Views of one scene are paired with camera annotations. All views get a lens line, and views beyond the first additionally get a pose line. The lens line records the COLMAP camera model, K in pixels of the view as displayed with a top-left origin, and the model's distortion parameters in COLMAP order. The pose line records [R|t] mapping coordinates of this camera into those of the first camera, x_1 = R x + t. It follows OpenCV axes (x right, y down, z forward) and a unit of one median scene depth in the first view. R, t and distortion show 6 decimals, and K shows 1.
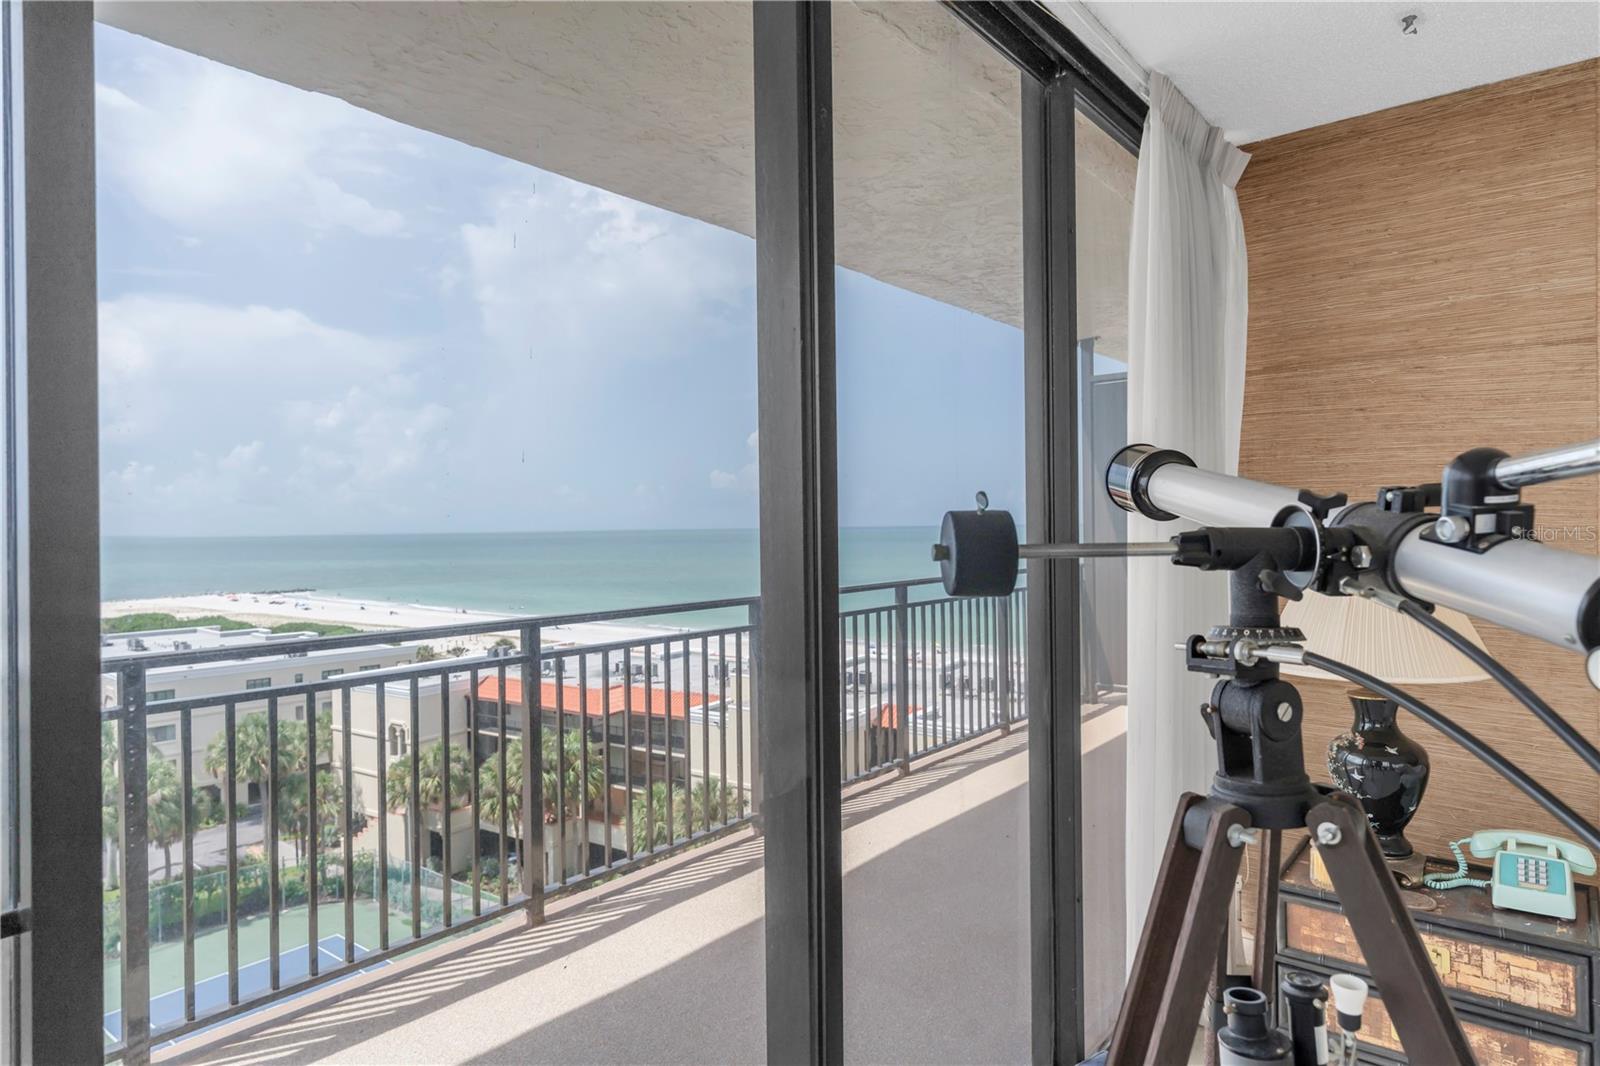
lens RADIAL K [[929.6, 0, 794.2], [0, 929.6, 530.8], [0, 0, 1]] dist [0.004900, -0.000904]
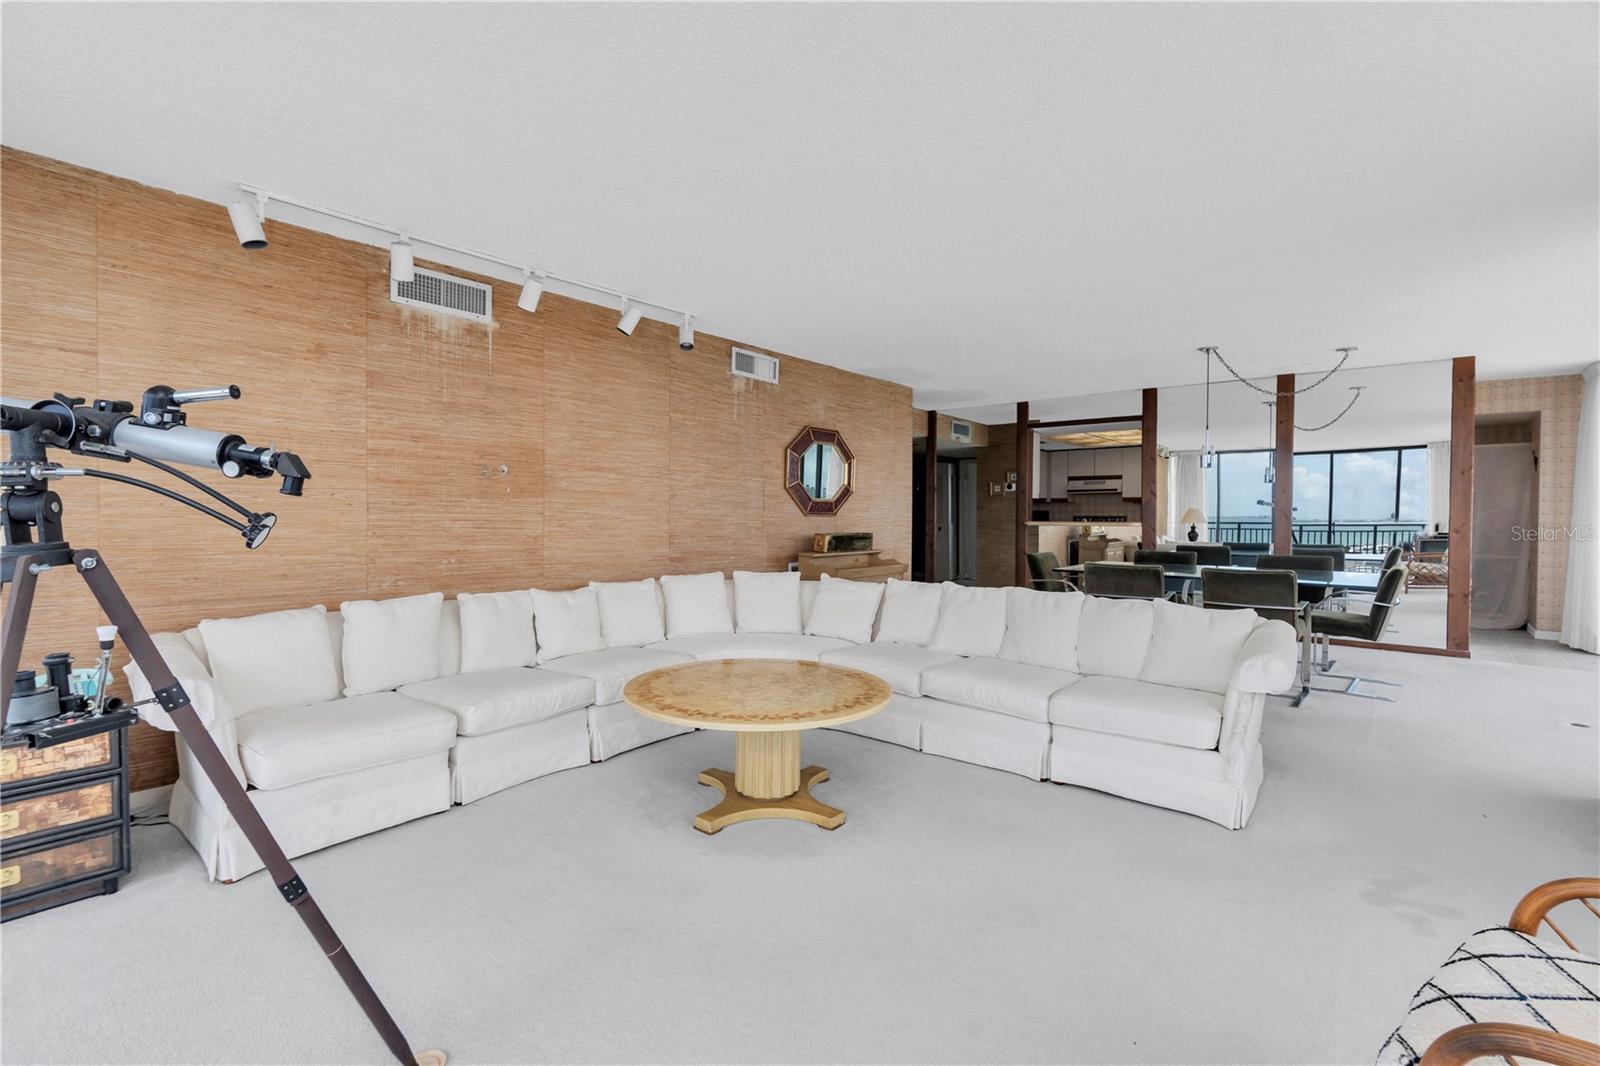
lens RADIAL K [[714.2, 0, 803.7], [0, 714.2, 530.2], [0, 0, 1]] dist [-0.004691, 0.002844]
pose [[0.014614, -0.005855, 0.999876, -0.894052], [-0.000396, 0.999983, 0.005861, 0.229840], [-0.999893, -0.000482, 0.014611, -0.542878]]
